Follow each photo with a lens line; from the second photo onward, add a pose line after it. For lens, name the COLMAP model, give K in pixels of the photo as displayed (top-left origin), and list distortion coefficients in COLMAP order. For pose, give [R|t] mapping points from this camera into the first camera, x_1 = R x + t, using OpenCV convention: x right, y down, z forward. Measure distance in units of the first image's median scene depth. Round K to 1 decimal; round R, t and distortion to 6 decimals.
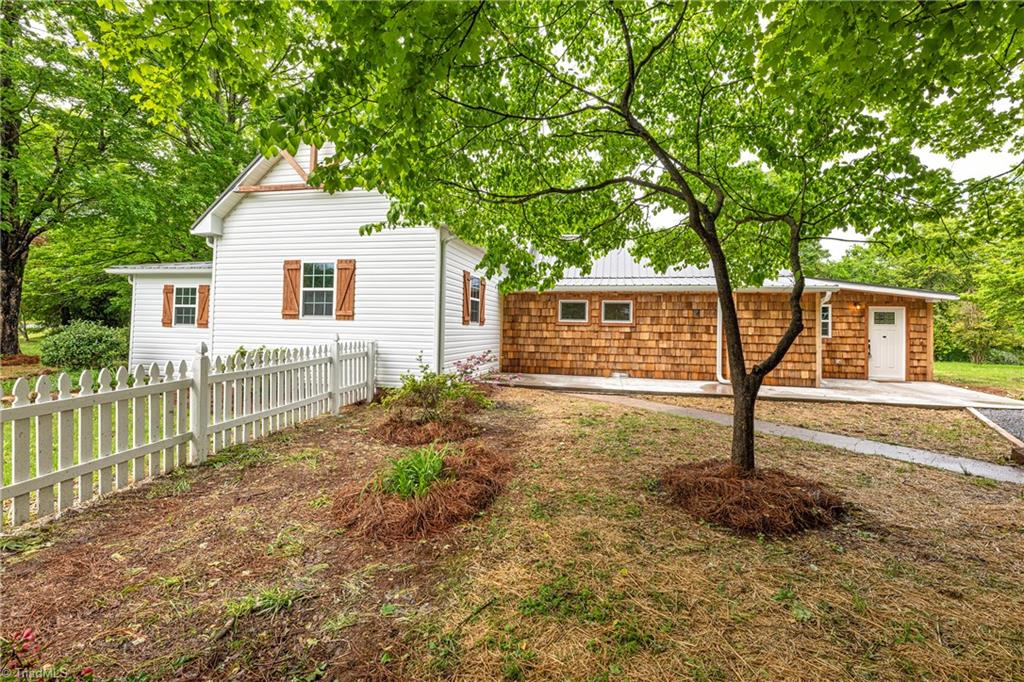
lens RADIAL K [[439.9, 0, 526.0], [0, 439.9, 322.7], [0, 0, 1]] dist [-0.004333, -0.000616]
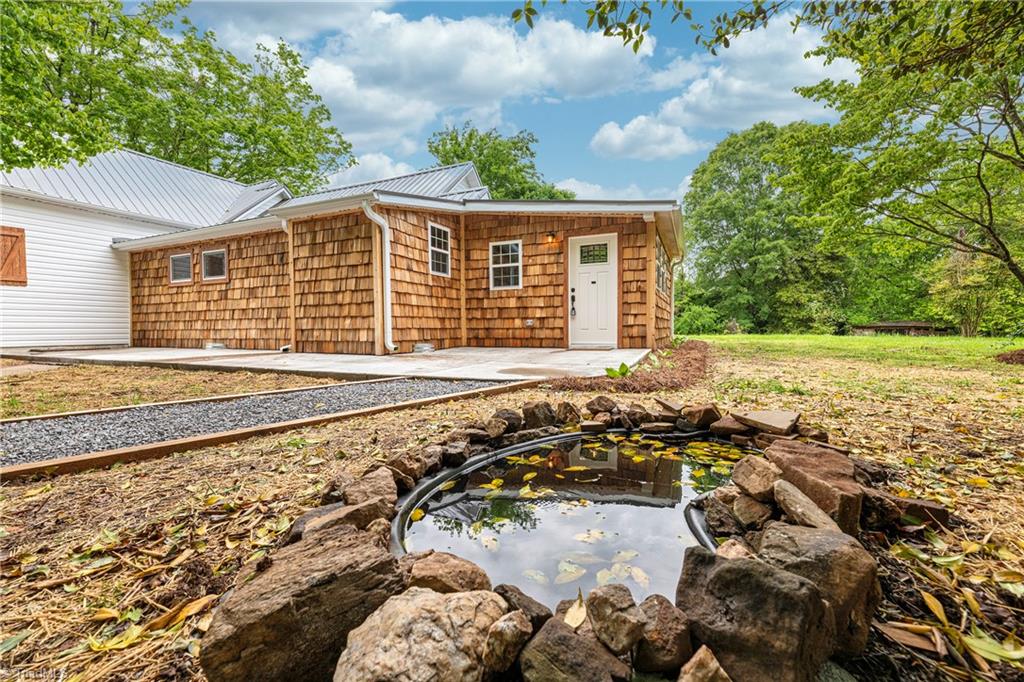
lens RADIAL K [[409.9, 0, 510.2], [0, 409.9, 341.0], [0, 0, 1]] dist [-0.002239, 0.000443]
pose [[0.978831, -0.021615, -0.203527, 0.835300], [0.031566, 0.998453, 0.045772, 0.089581], [0.202222, -0.051228, 0.977999, 0.379201]]
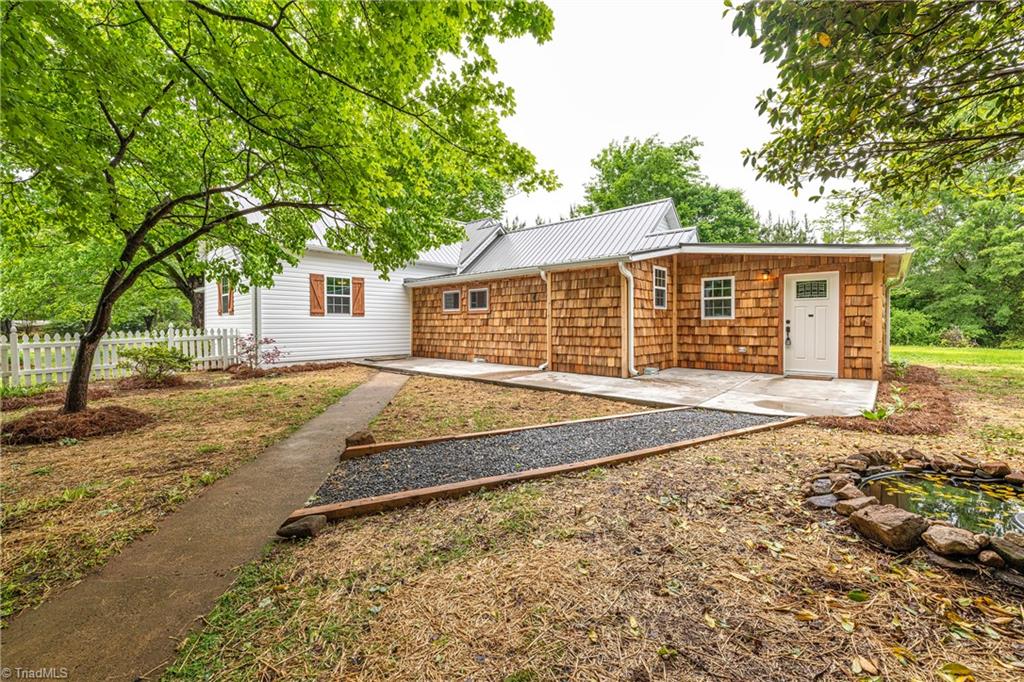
lens RADIAL K [[409.9, 0, 522.4], [0, 409.9, 329.9], [0, 0, 1]] dist [-0.002239, 0.000443]
pose [[0.872687, -0.015863, -0.488023, 0.747801], [0.028074, 0.999449, 0.017716, 0.031361], [0.487473, -0.029161, 0.872651, 0.192883]]
